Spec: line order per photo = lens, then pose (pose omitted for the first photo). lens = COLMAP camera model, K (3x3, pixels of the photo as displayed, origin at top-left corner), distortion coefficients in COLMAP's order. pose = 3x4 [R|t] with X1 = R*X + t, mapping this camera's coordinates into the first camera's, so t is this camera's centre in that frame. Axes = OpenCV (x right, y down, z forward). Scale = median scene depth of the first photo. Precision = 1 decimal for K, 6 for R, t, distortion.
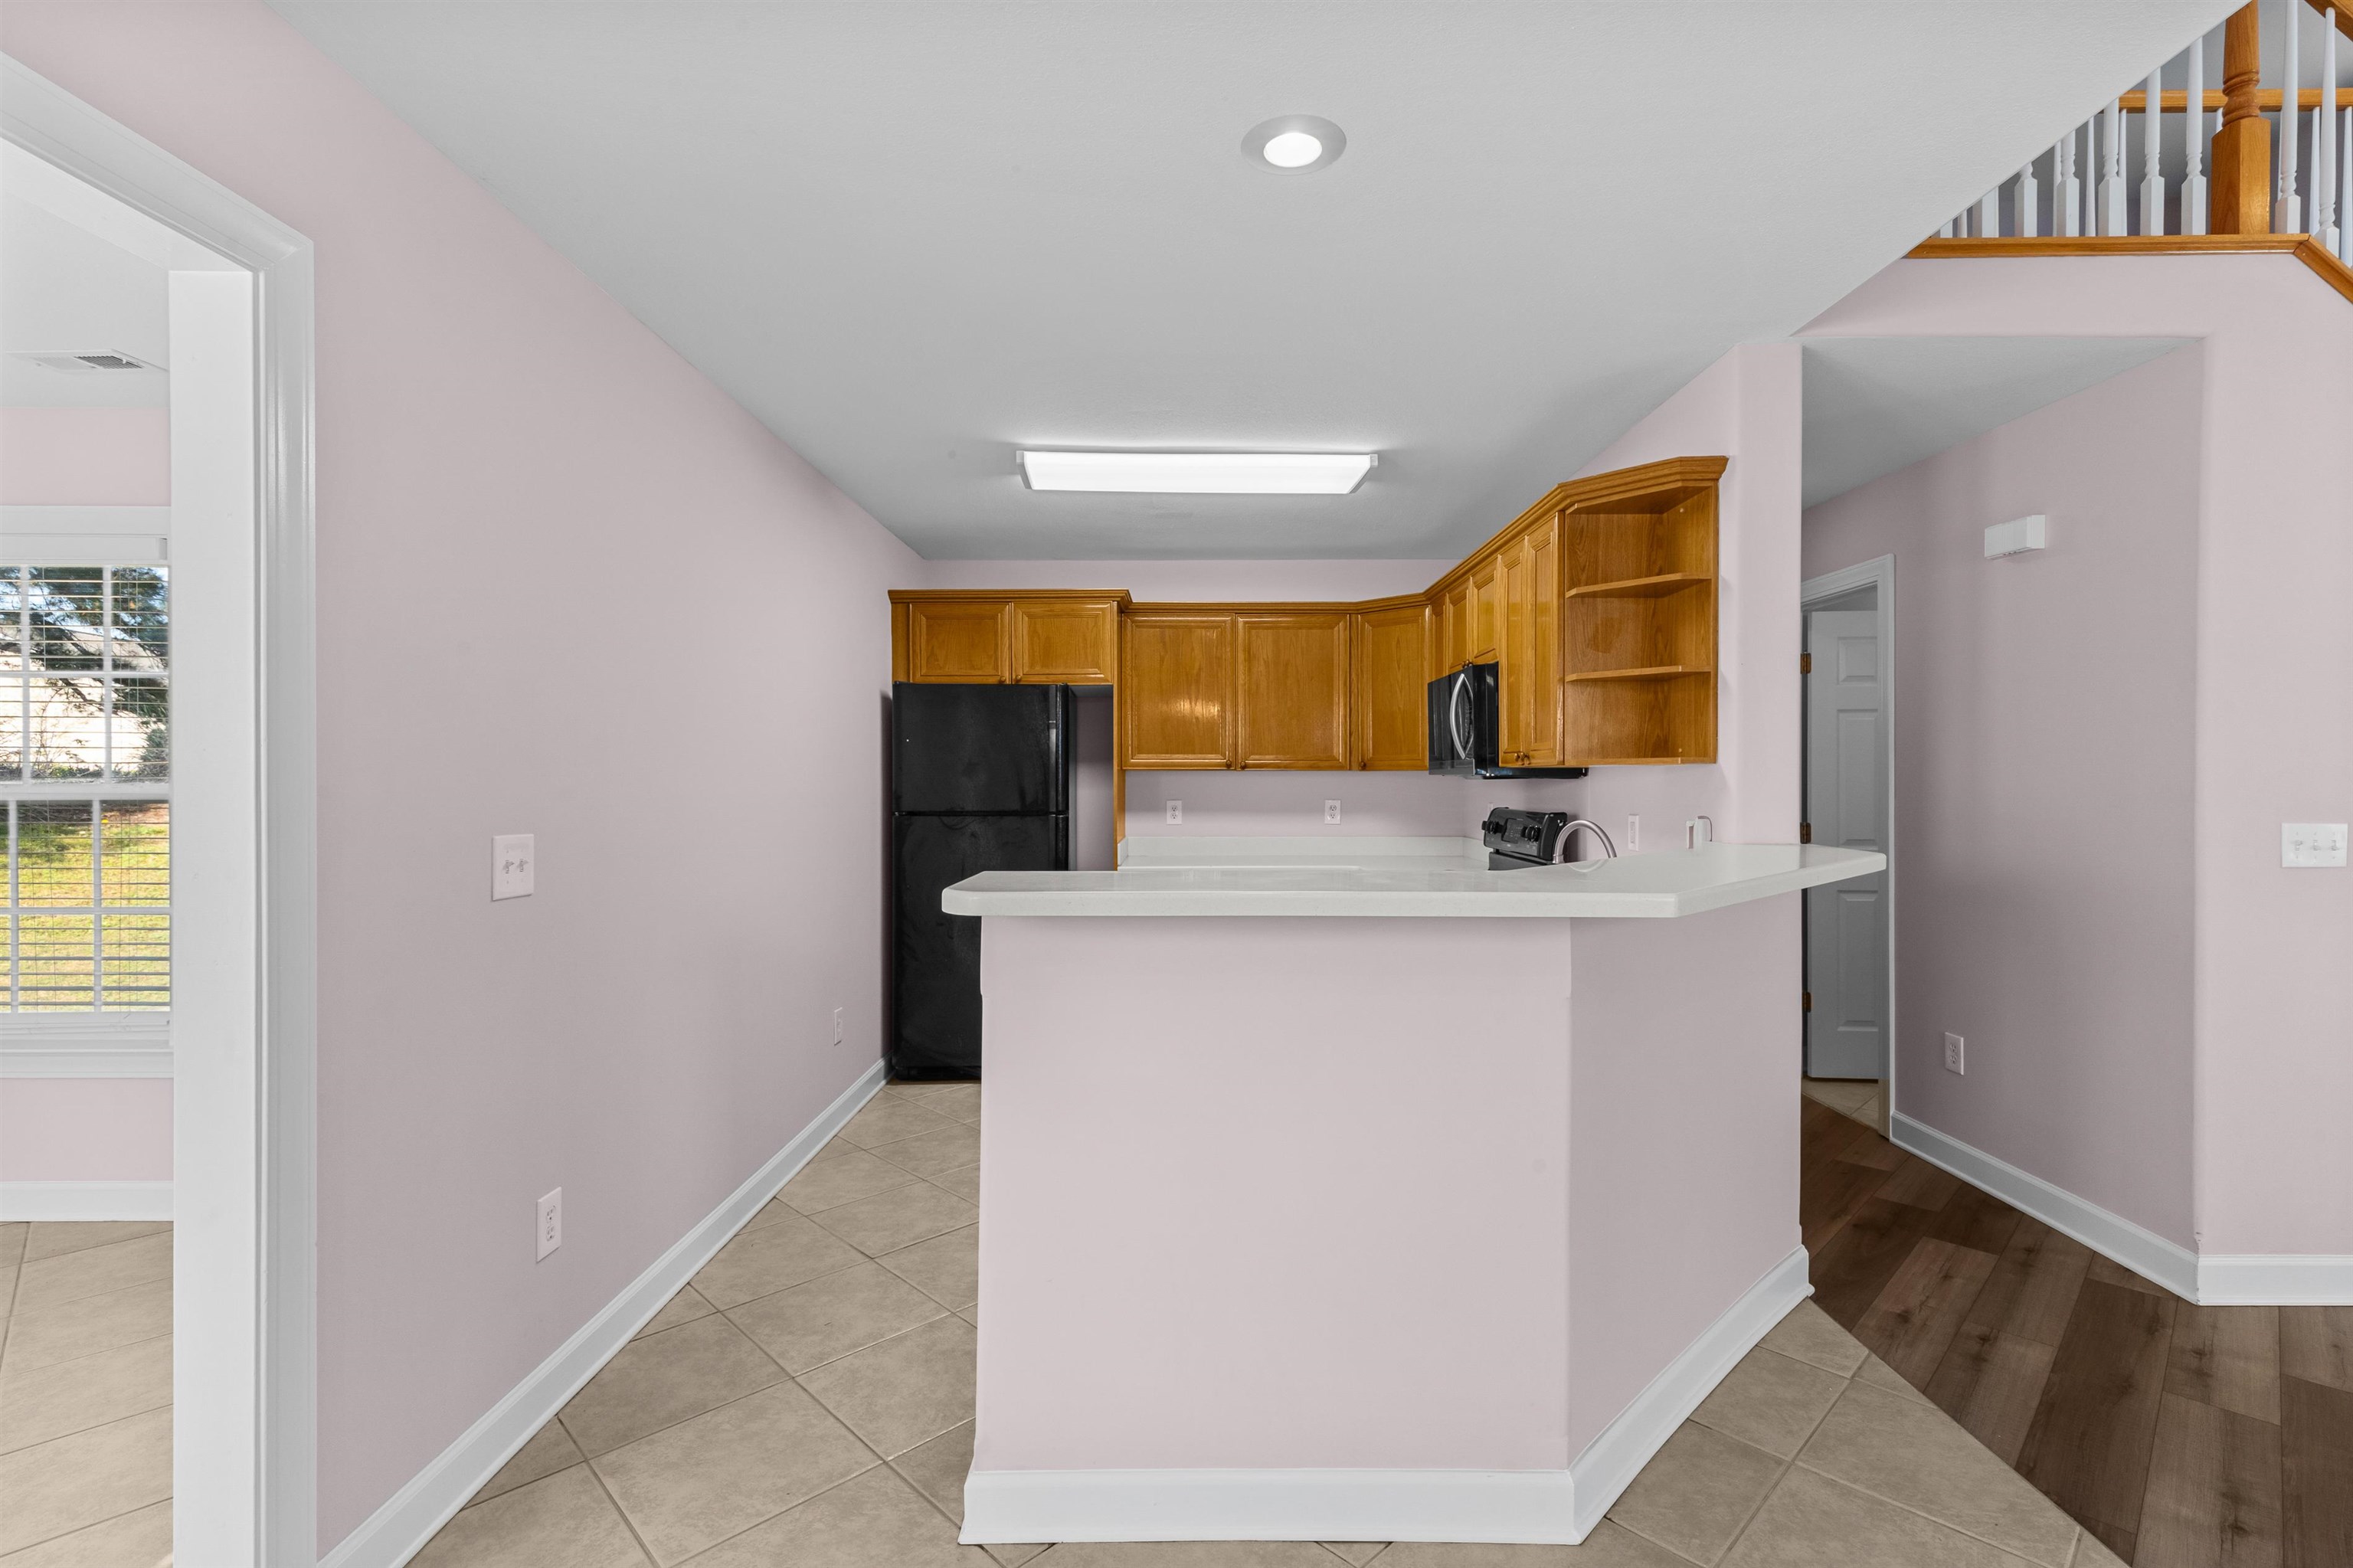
lens RADIAL K [[1078.4, 0, 1180.3], [0, 1078.4, 789.5], [0, 0, 1]] dist [0.009198, -0.000944]
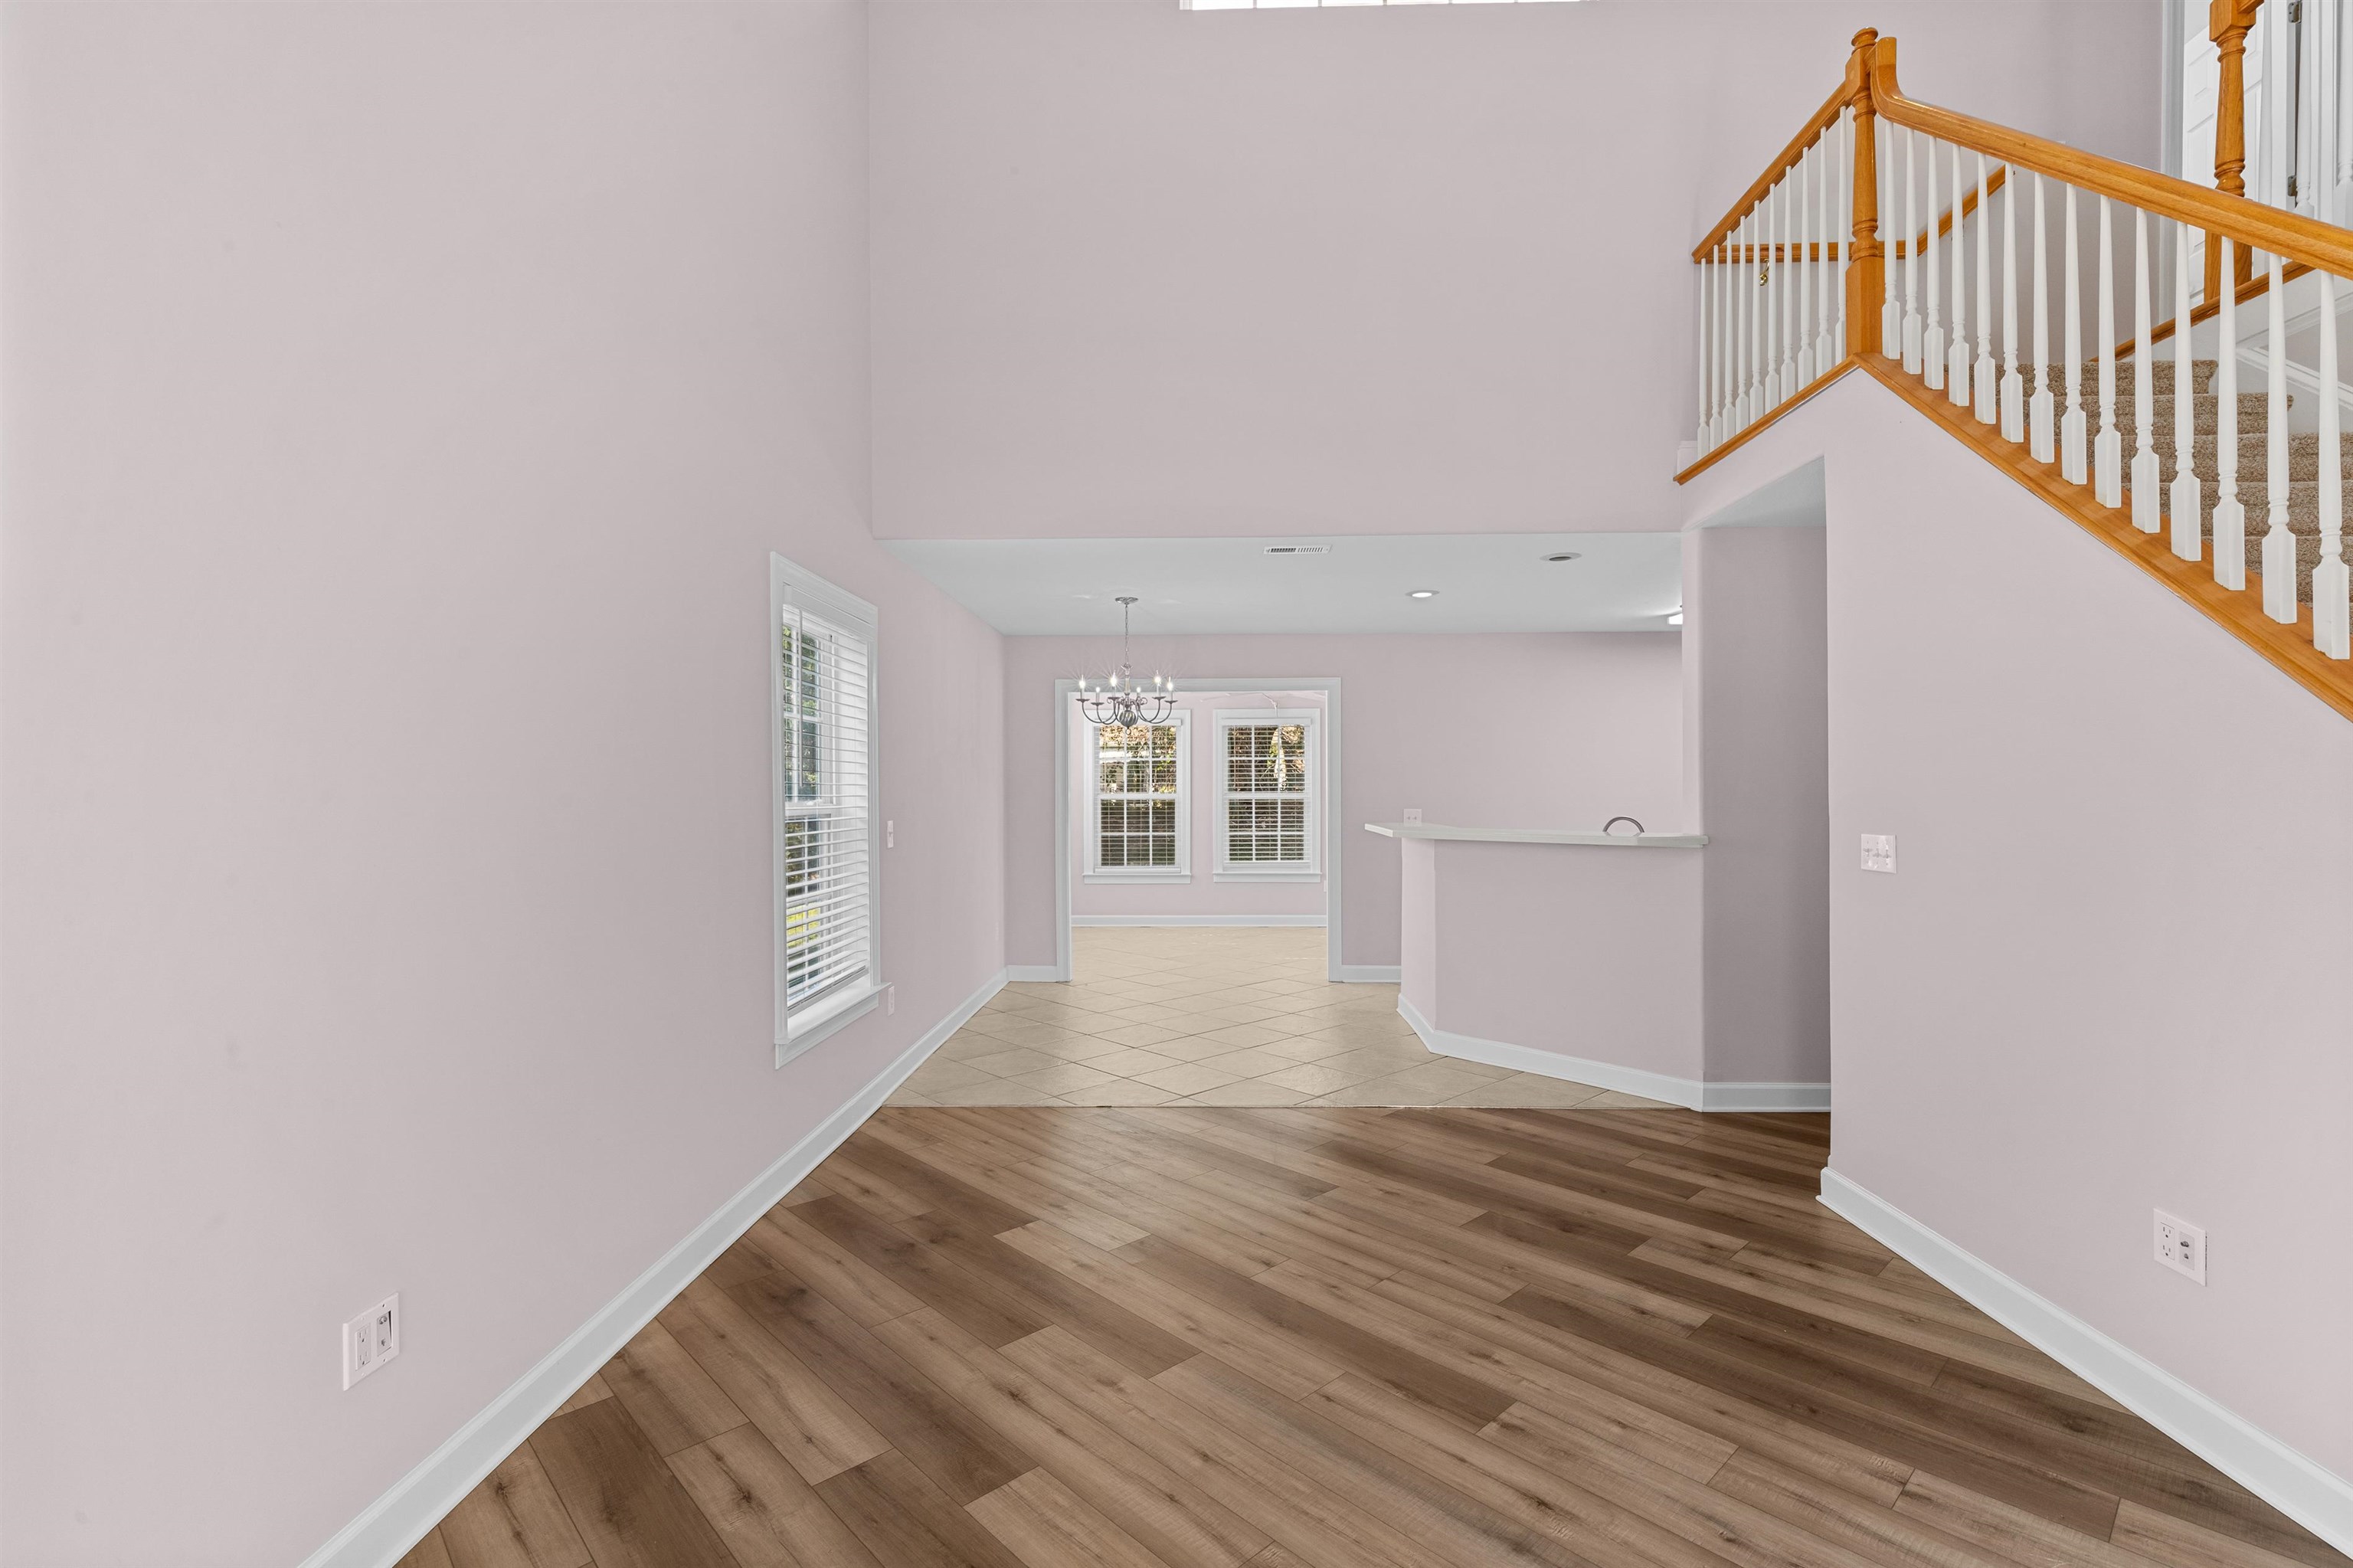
lens RADIAL K [[1048.5, 0, 1180.5], [0, 1048.5, 799.1], [0, 0, 1]] dist [0.001906, -0.000653]
pose [[-0.028899, 0.009701, -0.999535, 2.130246], [-0.005754, 0.999935, 0.009871, -0.014113], [0.999566, 0.006036, -0.028841, 0.259940]]
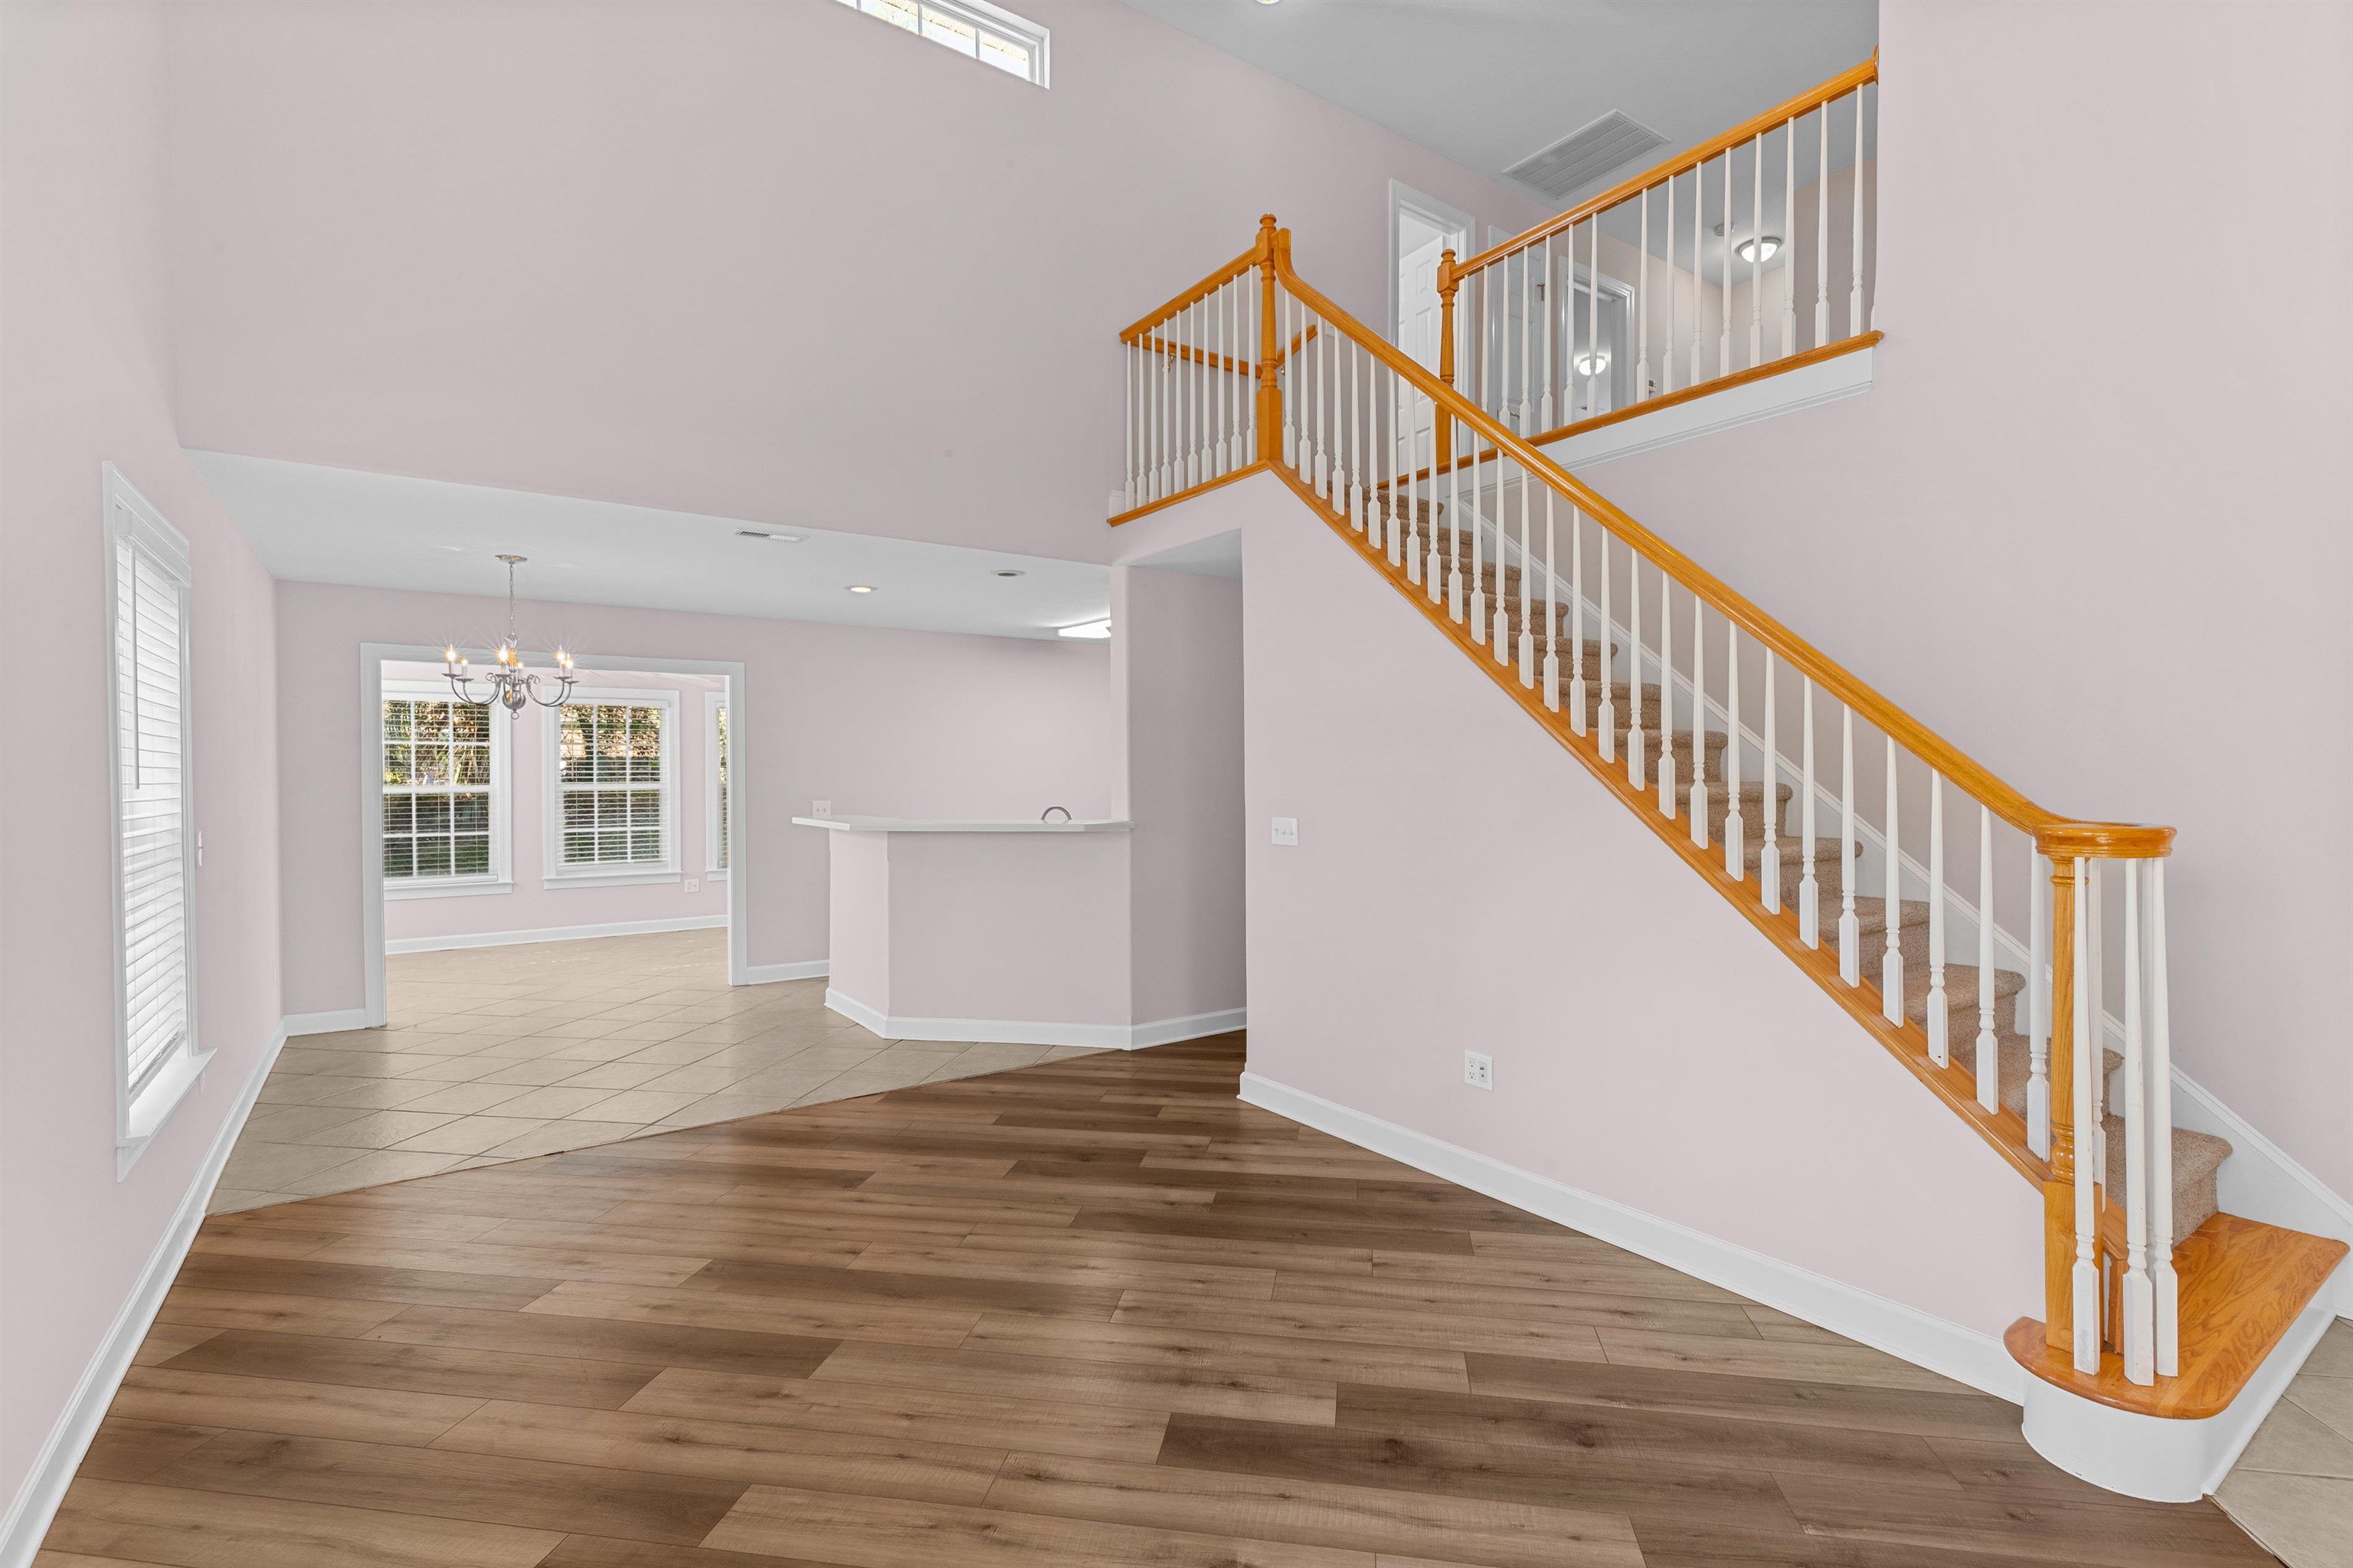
lens RADIAL K [[1078.4, 0, 1180.3], [0, 1078.4, 789.5], [0, 0, 1]] dist [0.009198, -0.000944]
pose [[0.578139, 0.010800, -0.815867, 2.173708], [-0.004769, 0.999940, 0.009858, -0.024586], [0.815924, -0.001809, 0.578156, -0.047254]]
